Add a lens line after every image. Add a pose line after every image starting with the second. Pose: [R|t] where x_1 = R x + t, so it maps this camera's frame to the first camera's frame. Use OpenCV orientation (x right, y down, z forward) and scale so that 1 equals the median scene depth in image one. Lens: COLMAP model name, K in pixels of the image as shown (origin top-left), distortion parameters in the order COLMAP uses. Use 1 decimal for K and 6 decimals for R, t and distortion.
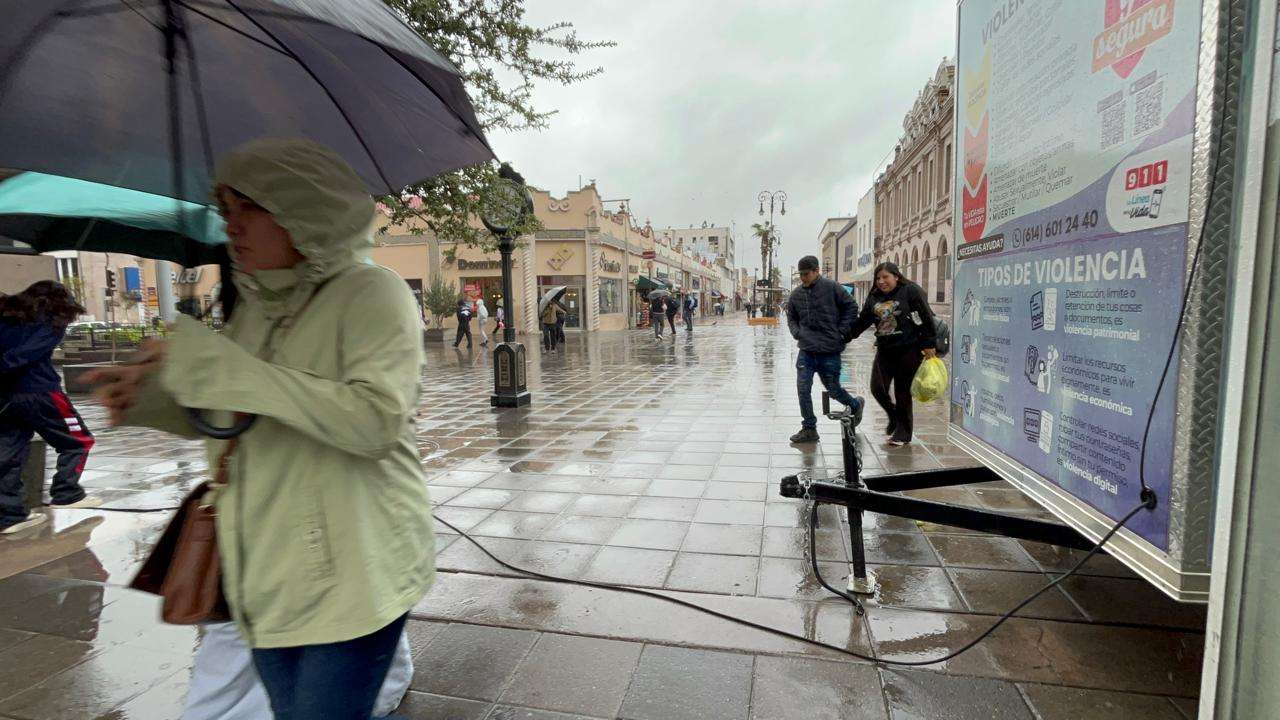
lens RADIAL K [[596.1, 0, 637.0], [0, 596.1, 363.2], [0, 0, 1]] dist [-0.005752, 0.006149]
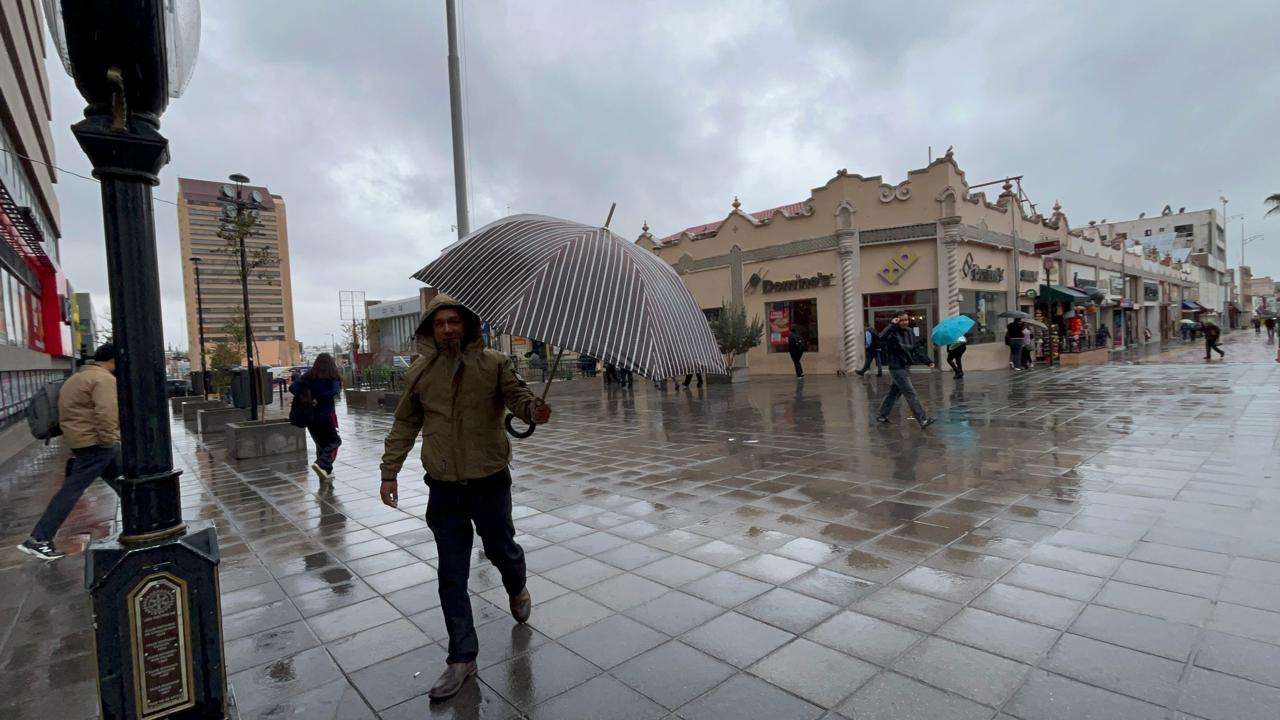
lens RADIAL K [[596.1, 0, 634.3], [0, 596.1, 359.3], [0, 0, 1]] dist [-0.005752, 0.006149]
pose [[0.815175, -0.005137, -0.579192, 0.145909], [-0.025712, 0.998654, -0.045045, -0.150099], [0.578644, 0.051612, 0.813945, 1.365928]]
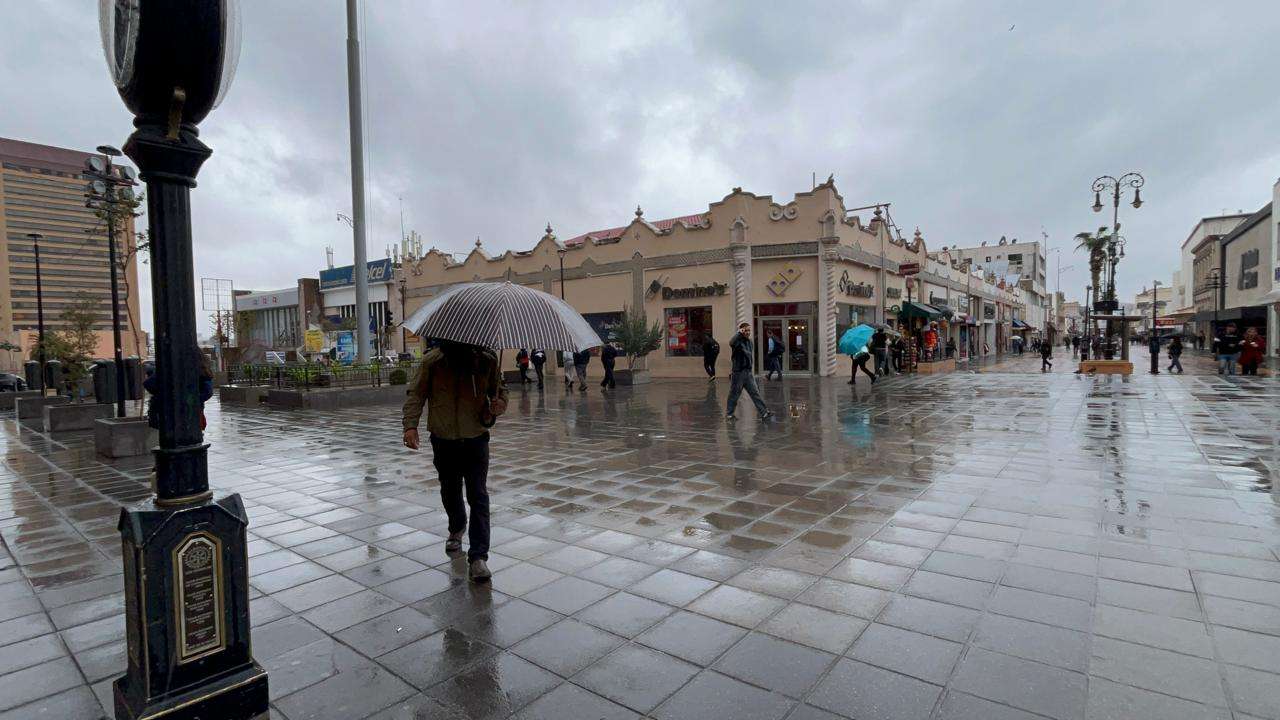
lens RADIAL K [[596.1, 0, 634.4], [0, 596.1, 361.1], [0, 0, 1]] dist [-0.005752, 0.006149]
pose [[0.904467, 0.012041, -0.426374, 0.144838], [-0.037709, 0.997945, -0.051810, -0.136973], [0.424874, 0.062939, 0.903062, 1.254131]]
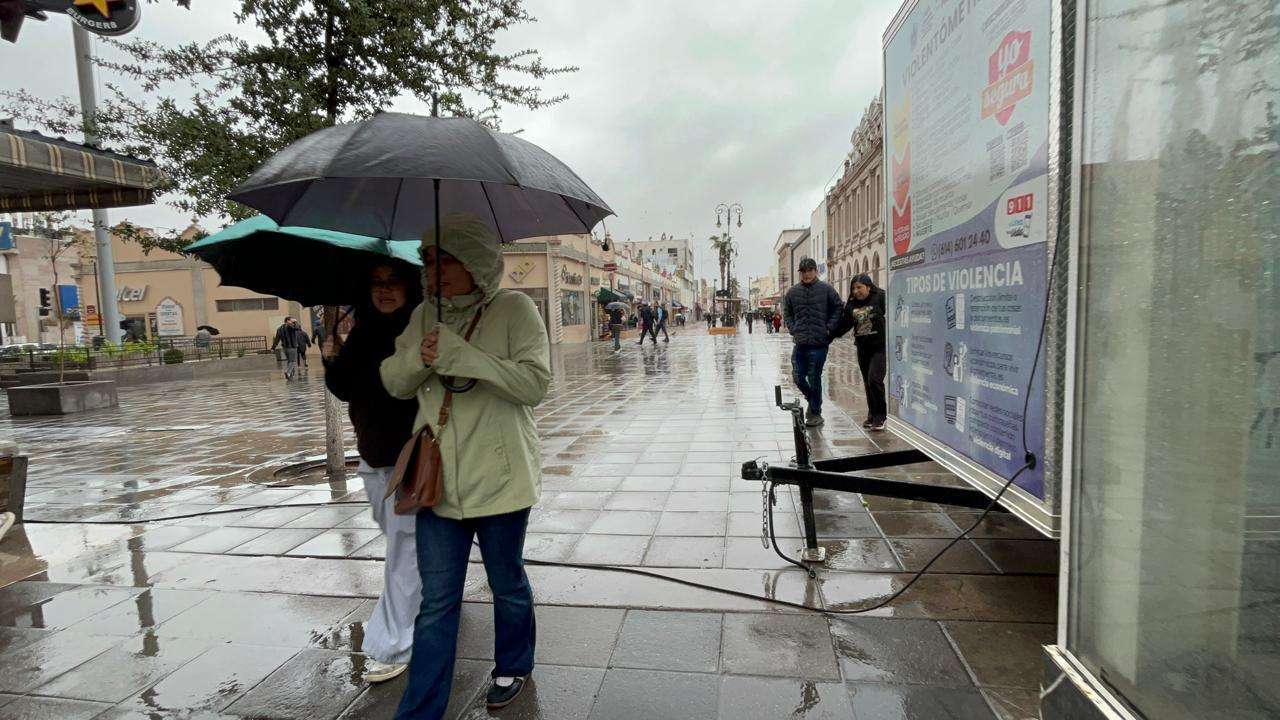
lens RADIAL K [[596.1, 0, 639.1], [0, 596.1, 359.5], [0, 0, 1]] dist [-0.005752, 0.006149]
pose [[0.997529, -0.020200, 0.067296, -0.013435], [0.021911, 0.999452, -0.024798, 0.009154], [-0.066759, 0.026211, 0.997425, -0.063512]]
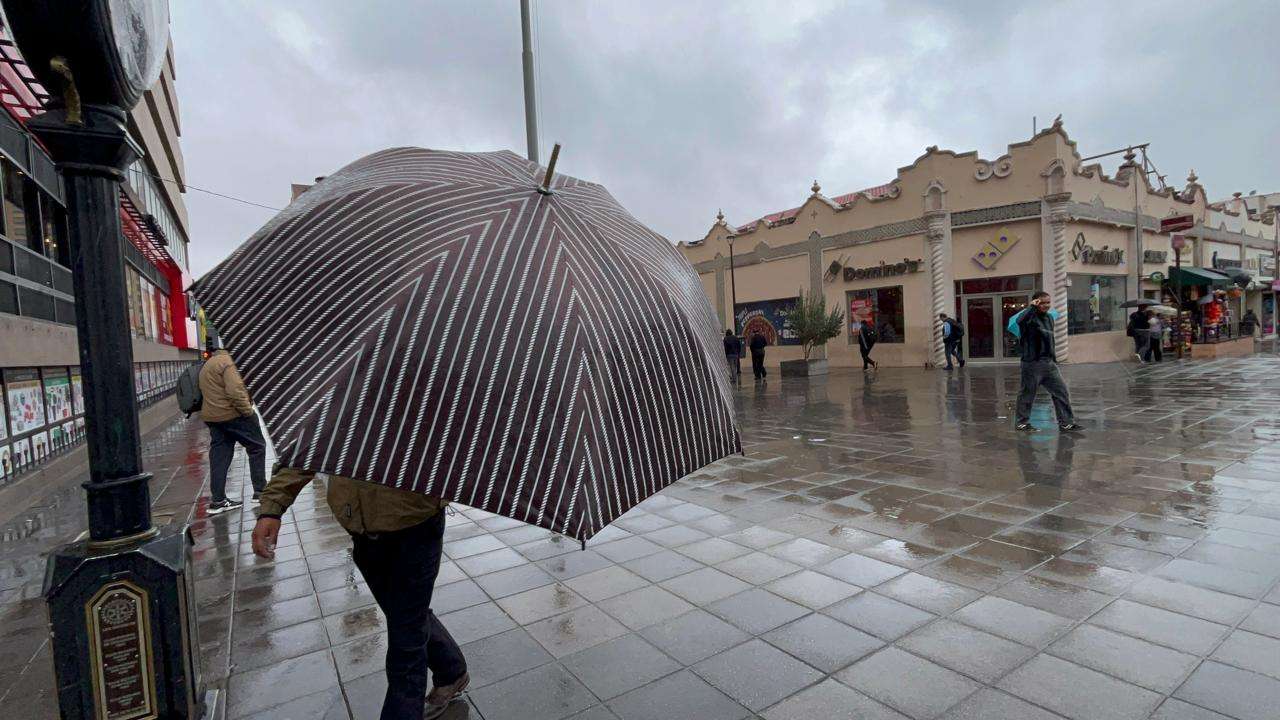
lens RADIAL K [[596.1, 0, 635.1], [0, 596.1, 359.1], [0, 0, 1]] dist [-0.005752, 0.006149]
pose [[0.730513, 0.004185, -0.682886, 0.160695], [-0.030391, 0.999190, -0.026386, -0.159740], [0.682222, 0.040029, 0.730048, 1.443630]]
